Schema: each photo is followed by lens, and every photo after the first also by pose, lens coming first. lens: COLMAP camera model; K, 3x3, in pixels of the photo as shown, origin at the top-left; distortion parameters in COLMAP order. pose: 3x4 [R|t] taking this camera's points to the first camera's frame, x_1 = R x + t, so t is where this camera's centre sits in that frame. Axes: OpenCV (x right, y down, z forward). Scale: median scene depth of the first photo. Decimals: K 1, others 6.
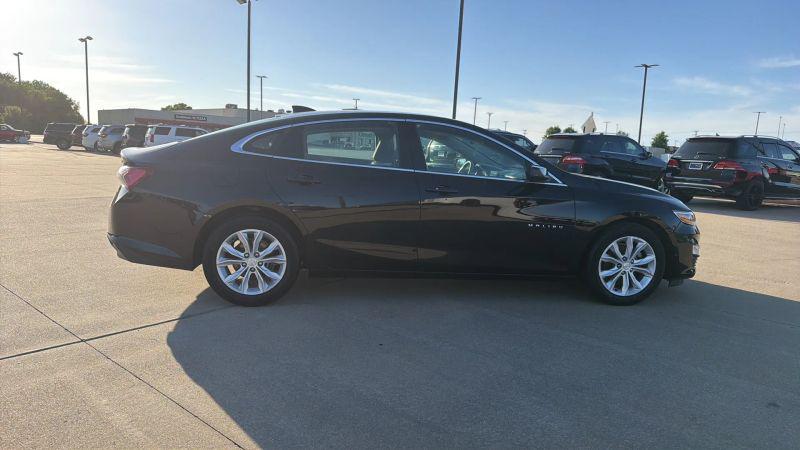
lens RADIAL K [[542.0, 0, 391.4], [0, 542.0, 232.9], [0, 0, 1]] dist [0.032318, -0.035319]
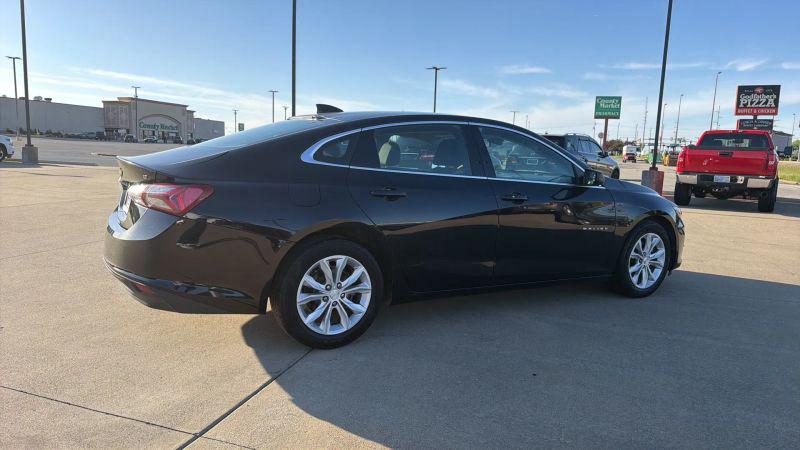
lens RADIAL K [[542.0, 0, 391.3], [0, 542.0, 224.3], [0, 0, 1]] dist [0.032318, -0.035319]
pose [[0.928718, -0.058356, 0.366166, -0.430790], [0.059846, 0.998181, 0.007291, -0.049505], [-0.365926, 0.015143, 0.930521, 0.182500]]
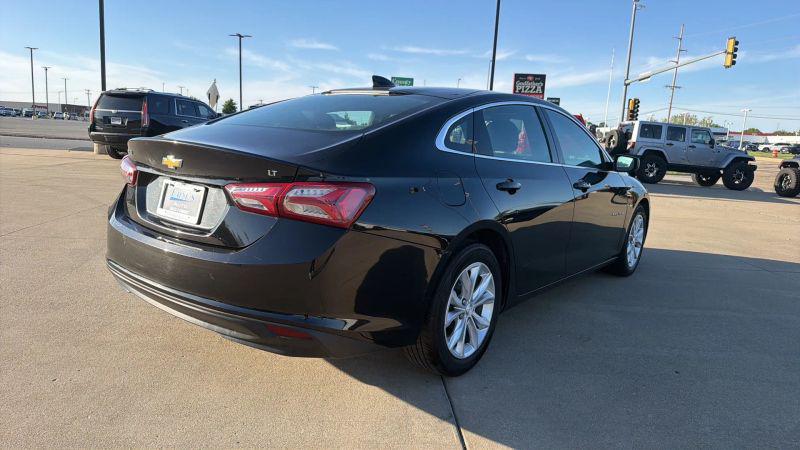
lens RADIAL K [[538.4, 0, 387.1], [0, 538.4, 228.7], [0, 0, 1]] dist [0.059140, -0.077108]
pose [[0.733146, -0.119021, 0.669576, -0.711417], [0.081361, 0.992845, 0.087399, -0.106664], [-0.675187, -0.009599, 0.737584, 0.515960]]
